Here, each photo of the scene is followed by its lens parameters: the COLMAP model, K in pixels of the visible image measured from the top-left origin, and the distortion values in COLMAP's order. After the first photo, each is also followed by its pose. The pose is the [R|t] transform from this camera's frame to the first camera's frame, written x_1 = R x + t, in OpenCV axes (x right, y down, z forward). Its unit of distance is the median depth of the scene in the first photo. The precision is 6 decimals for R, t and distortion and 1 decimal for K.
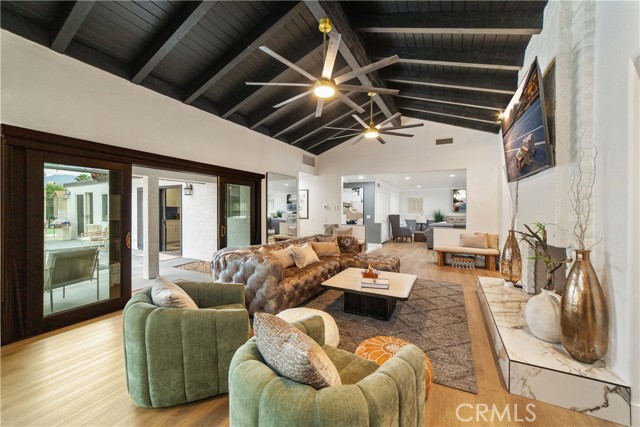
lens RADIAL K [[243.6, 0, 328.5], [0, 243.6, 212.6], [0, 0, 1]] dist [0.000905, 0.000145]
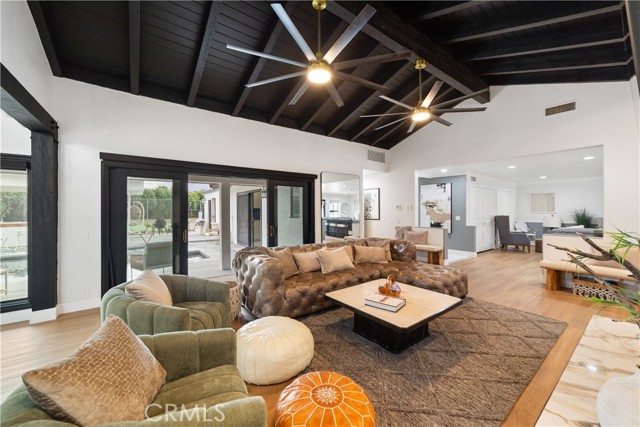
lens RADIAL K [[249.3, 0, 327.9], [0, 249.3, 210.8], [0, 0, 1]] dist [-0.003070, -0.000018]
pose [[0.906207, -0.006085, -0.422791, 0.201779], [0.001748, 0.999942, -0.010645, 0.001567], [0.422831, 0.008908, 0.906165, 0.104039]]
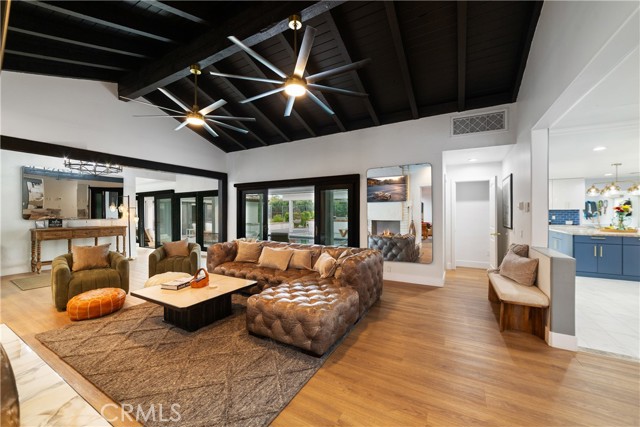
lens RADIAL K [[243.6, 0, 328.5], [0, 243.6, 212.6], [0, 0, 1]] dist [0.000905, 0.000145]
pose [[-0.030009, -0.005749, -0.999533, 0.667814], [-0.010476, 0.999930, -0.005437, -0.001529], [0.999495, 0.010308, -0.030067, 0.919124]]
